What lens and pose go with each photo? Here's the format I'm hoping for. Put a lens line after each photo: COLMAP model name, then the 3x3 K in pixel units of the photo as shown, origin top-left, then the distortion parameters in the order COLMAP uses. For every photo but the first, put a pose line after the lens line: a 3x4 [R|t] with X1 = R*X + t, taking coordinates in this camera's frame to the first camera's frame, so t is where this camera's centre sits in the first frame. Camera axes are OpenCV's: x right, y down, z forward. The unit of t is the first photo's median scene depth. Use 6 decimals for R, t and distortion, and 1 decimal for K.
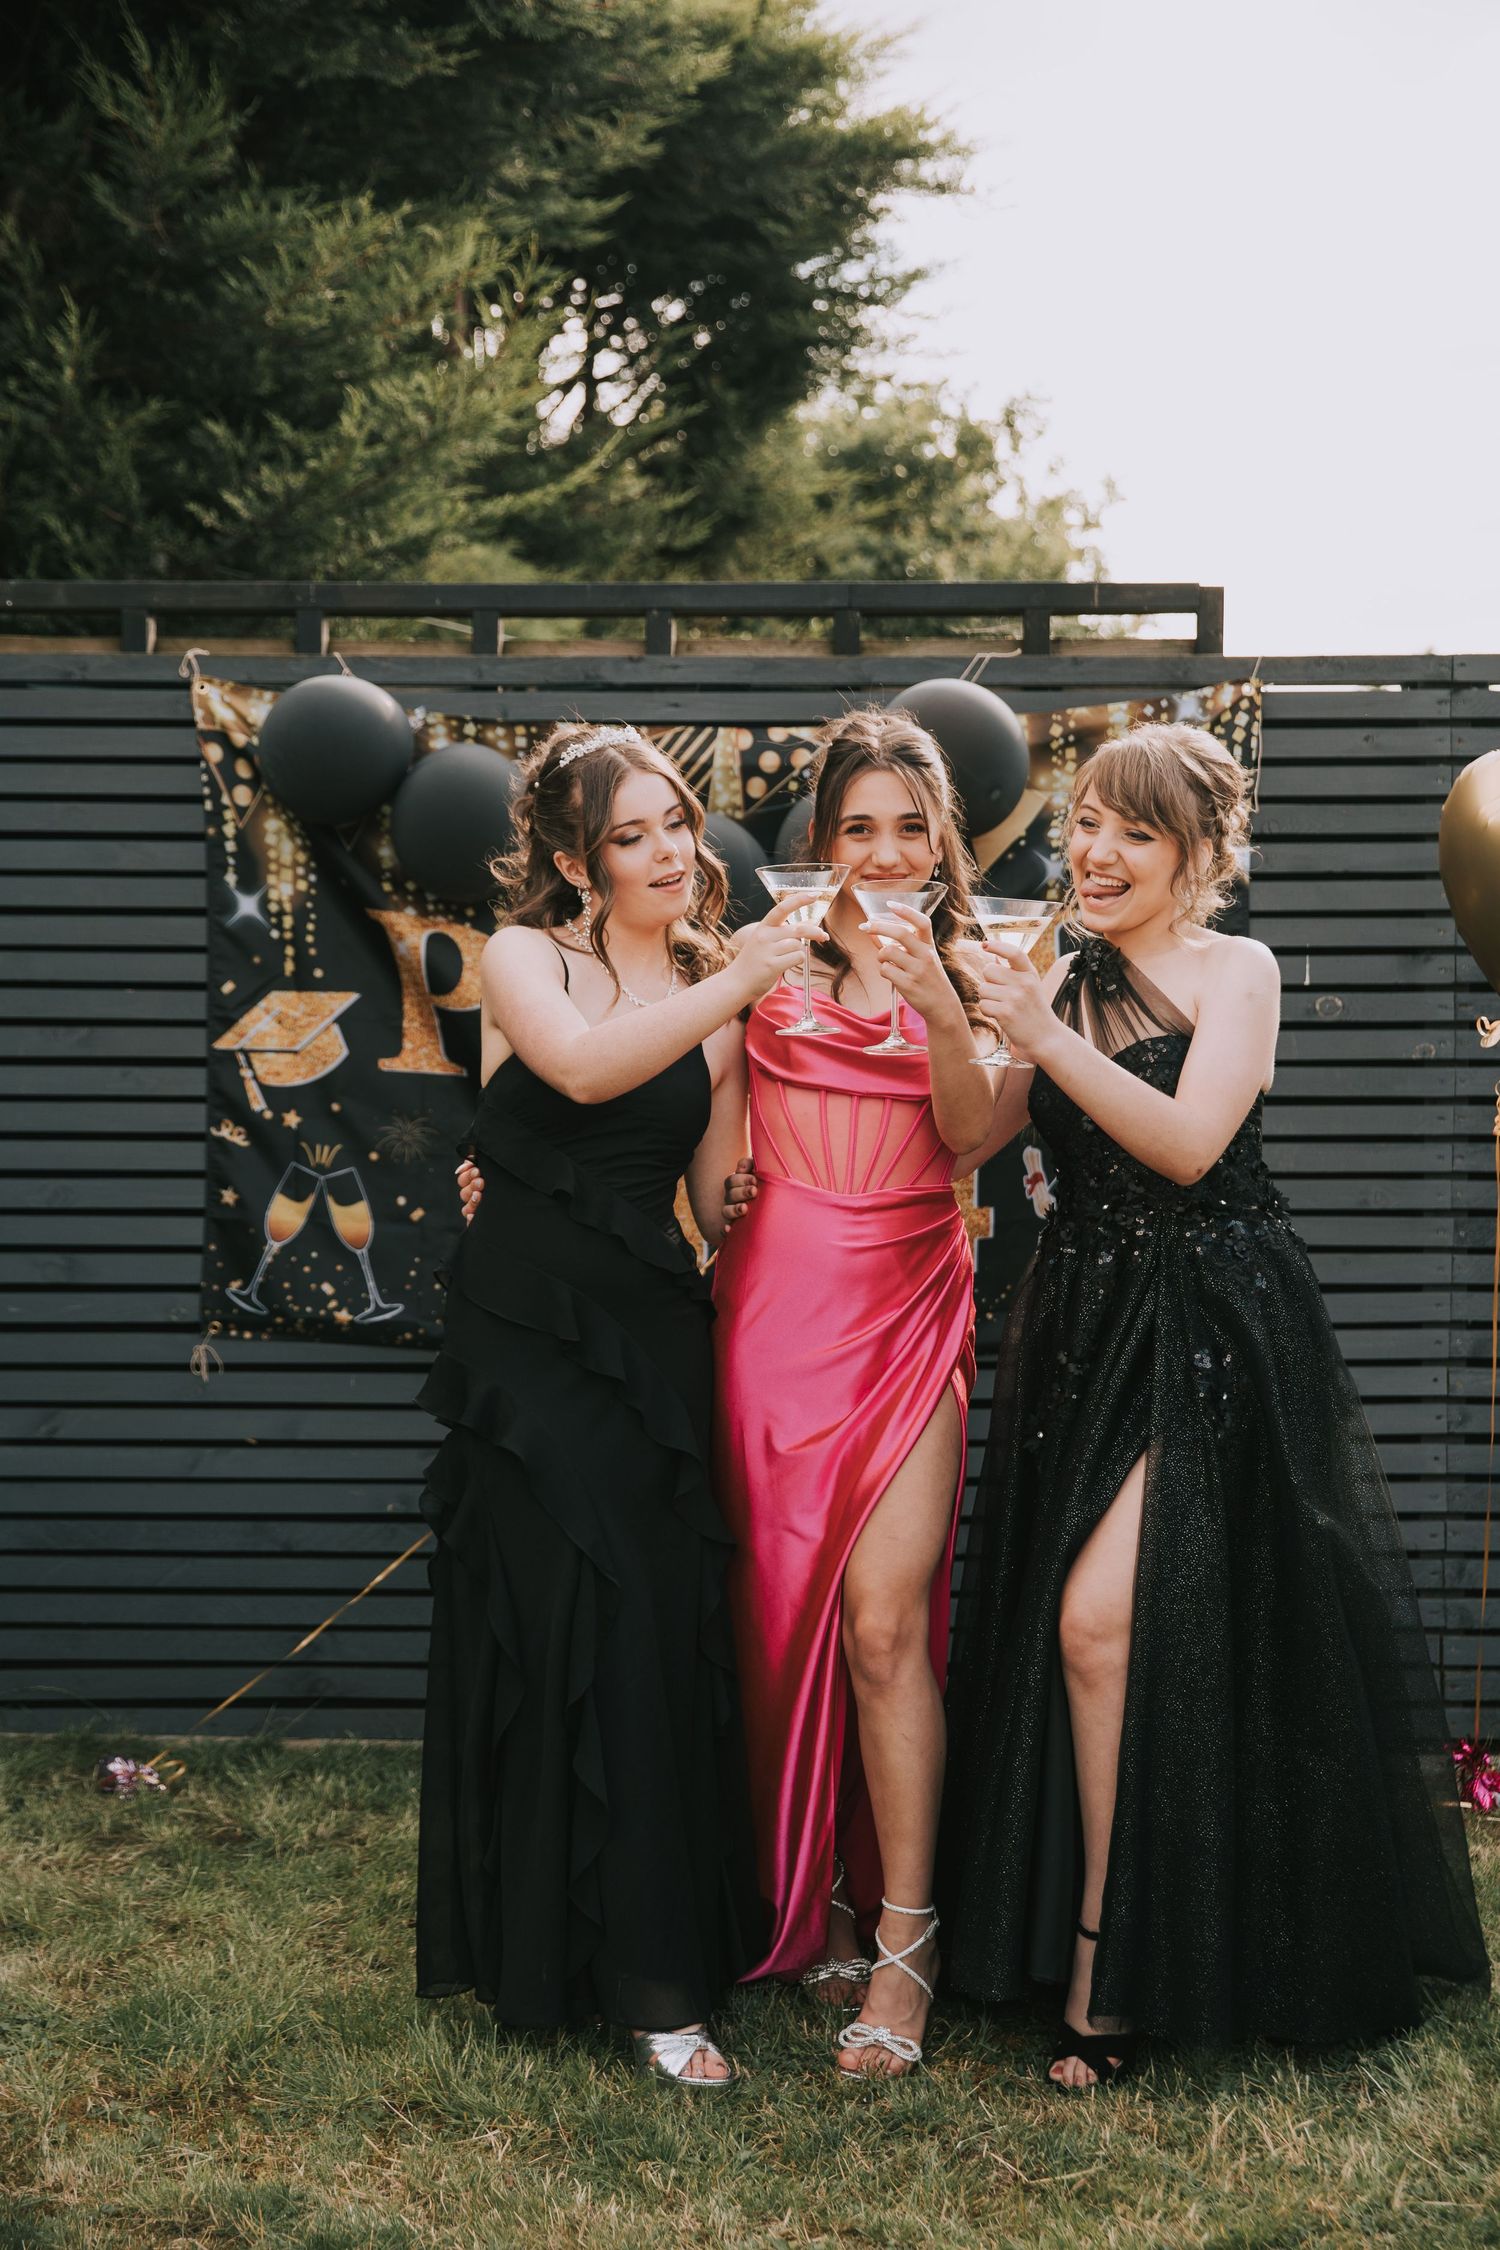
lens RADIAL K [[4420.3, 0, 730.6], [0, 4420.3, 1119.3], [0, 0, 1]] dist [0.465300, 0.000000]
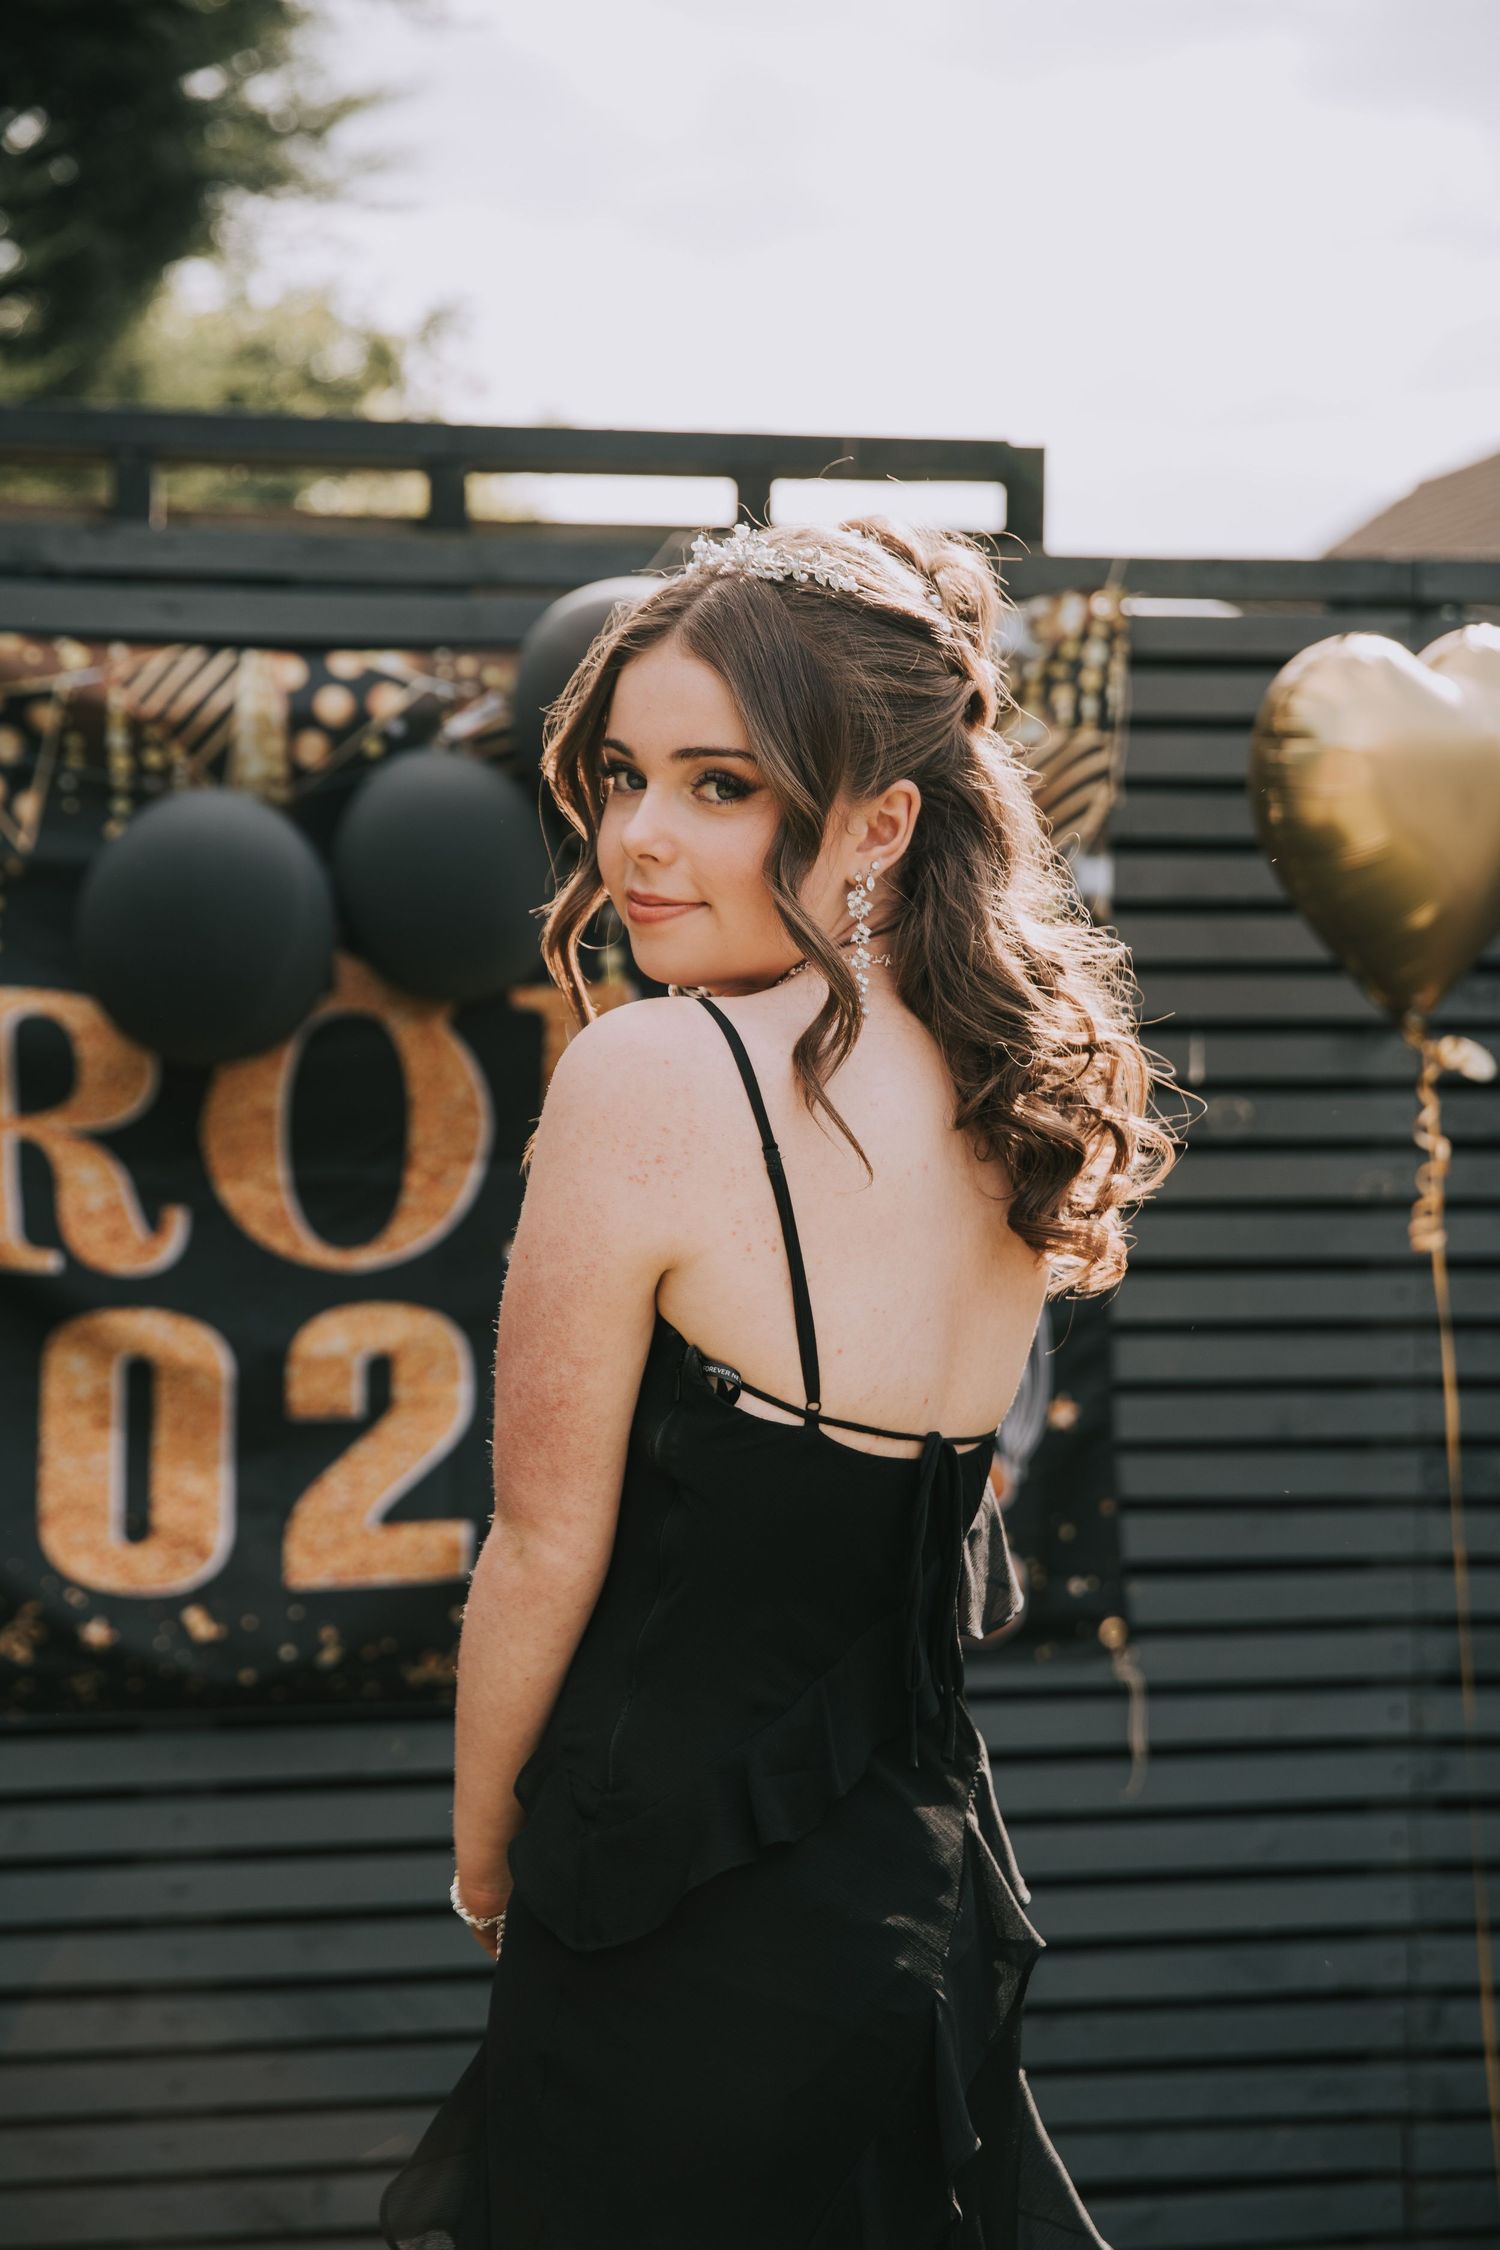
lens RADIAL K [[4383.0, 0, 748.6], [0, 4383.0, 1093.1], [0, 0, 1]] dist [0.381881, 0.000000]
pose [[0.987190, -0.004578, 0.159486, -0.030729], [0.004583, 0.999989, 0.000331, -0.028878], [-0.159486, 0.000404, 0.987200, 0.402361]]
